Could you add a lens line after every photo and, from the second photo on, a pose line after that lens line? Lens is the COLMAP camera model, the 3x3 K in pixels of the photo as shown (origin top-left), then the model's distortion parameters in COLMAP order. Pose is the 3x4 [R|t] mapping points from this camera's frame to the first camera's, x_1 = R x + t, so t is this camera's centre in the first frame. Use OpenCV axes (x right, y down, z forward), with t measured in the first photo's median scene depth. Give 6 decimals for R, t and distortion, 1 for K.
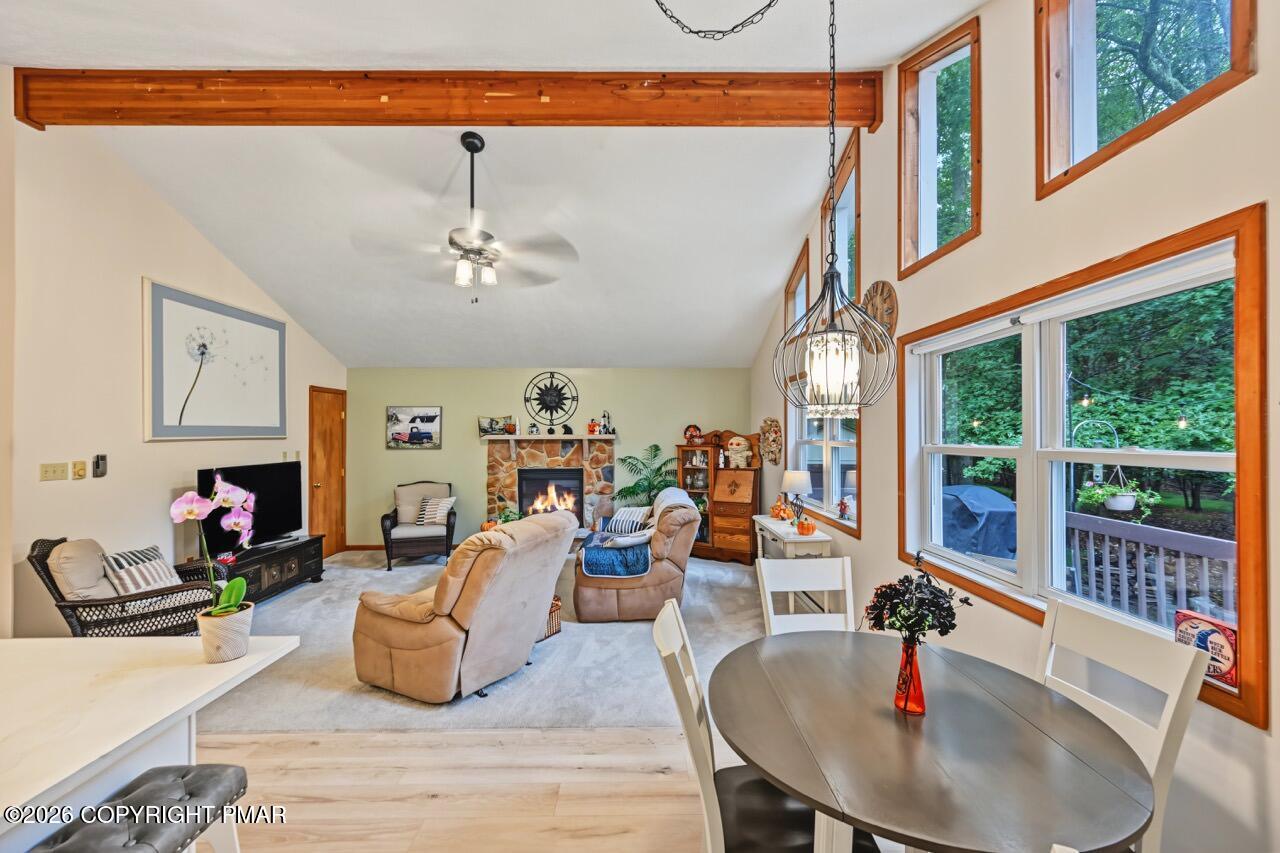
lens RADIAL K [[502.7, 0, 640.6], [0, 502.7, 431.7], [0, 0, 1]] dist [-0.001241, -0.000374]
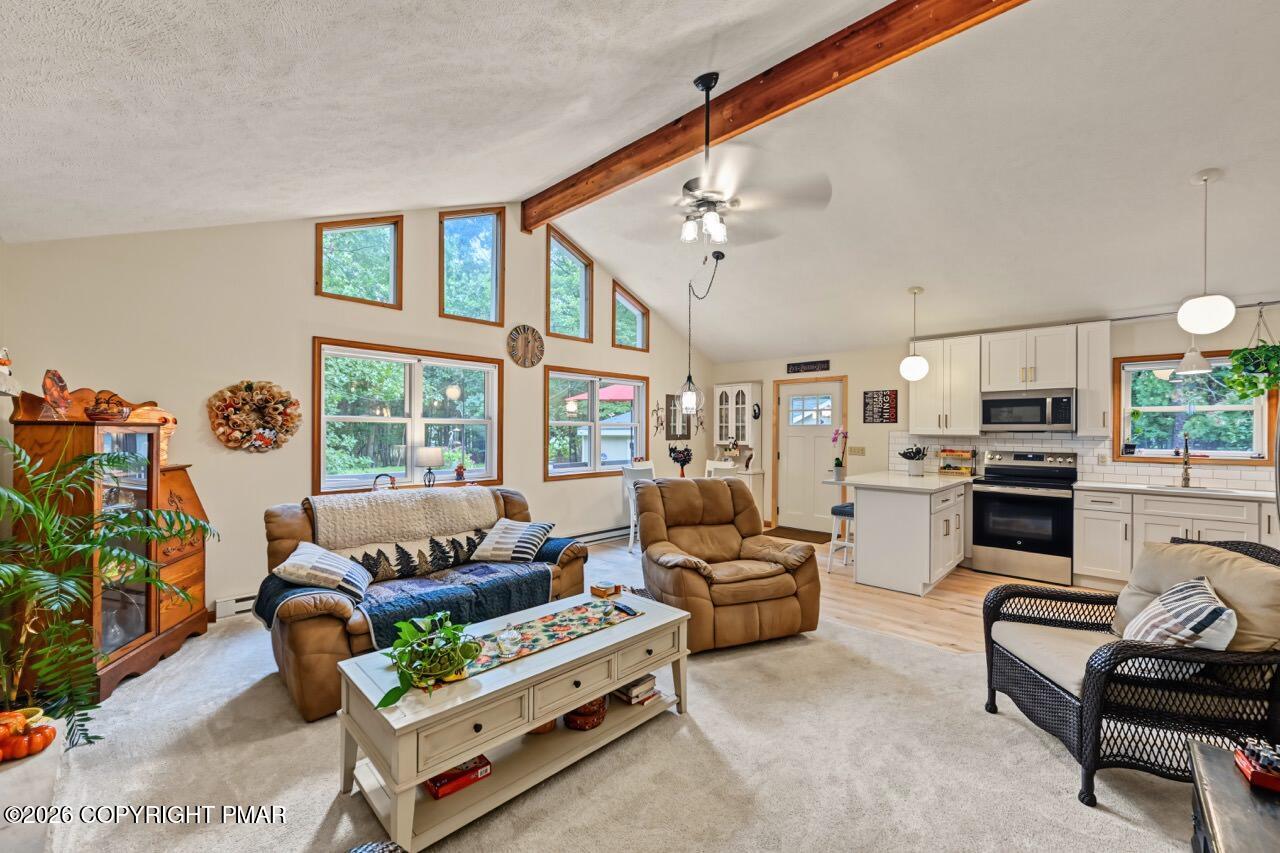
lens RADIAL K [[508.4, 0, 642.1], [0, 508.4, 433.2], [0, 0, 1]] dist [-0.001231, -0.000211]
pose [[-0.717113, -0.004104, 0.696945, -0.596241], [-0.007103, 0.999974, -0.001420, 0.038809], [-0.696921, -0.005969, -0.717123, 1.159610]]
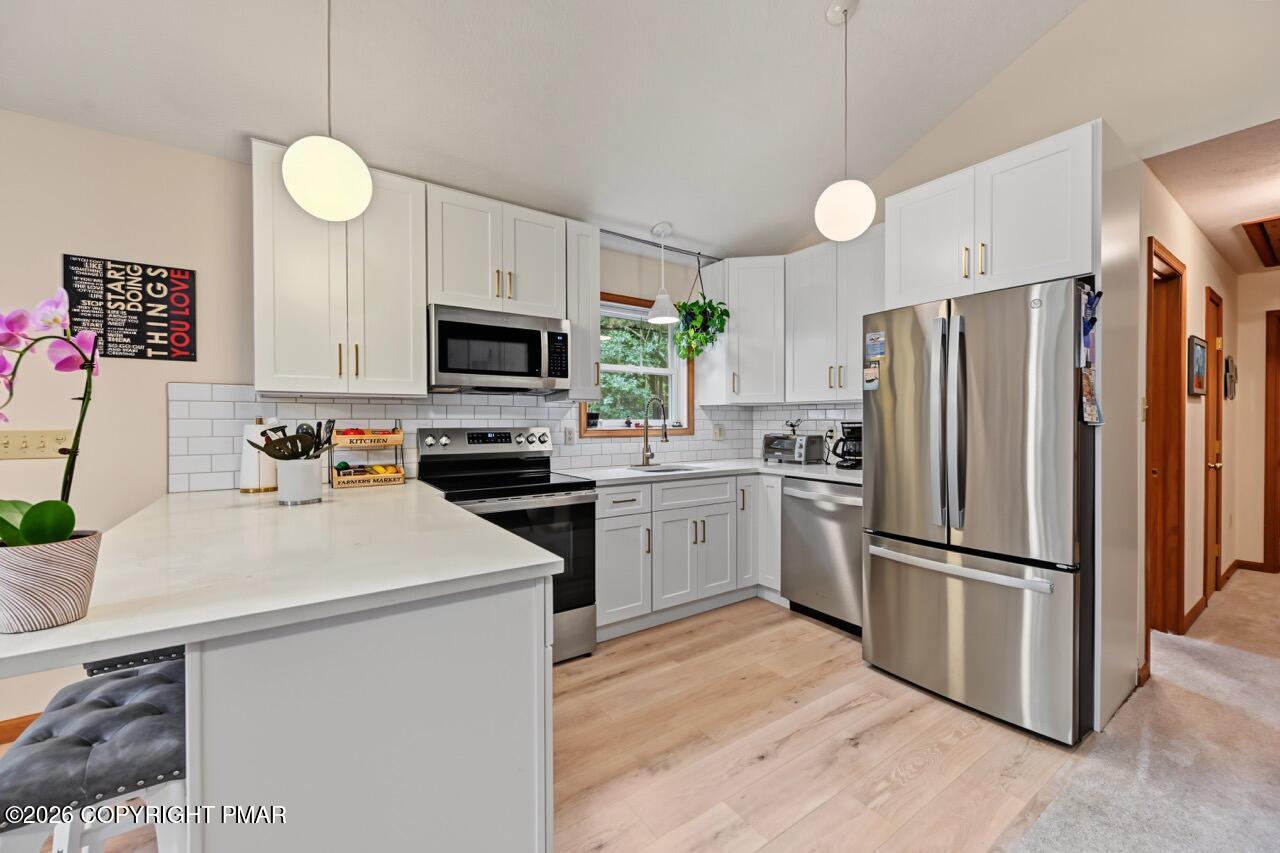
lens RADIAL K [[504.8, 0, 635.3], [0, 504.8, 424.7], [0, 0, 1]] dist [-0.000807, -0.000048]
pose [[-0.827432, 0.008273, -0.561506, -0.276119], [0.004724, 0.999959, 0.007771, 0.060845], [0.561547, 0.003777, -0.827436, 0.486761]]
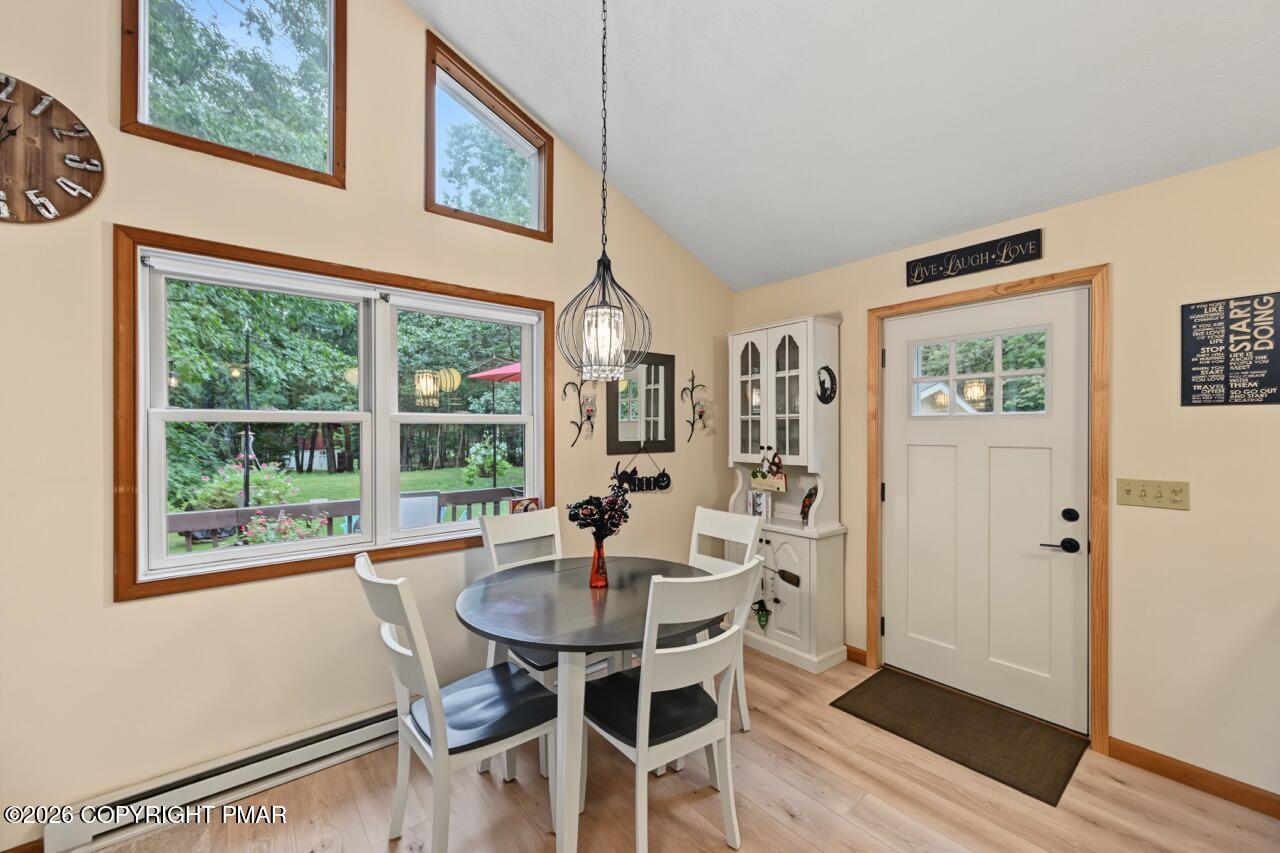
lens RADIAL K [[502.7, 0, 640.6], [0, 502.7, 431.7], [0, 0, 1]] dist [-0.001241, -0.000374]
pose [[-0.619880, 0.000812, 0.784696, -0.178841], [-0.001956, 0.999995, -0.002580, 0.030345], [-0.784694, -0.003135, -0.619875, 0.481512]]
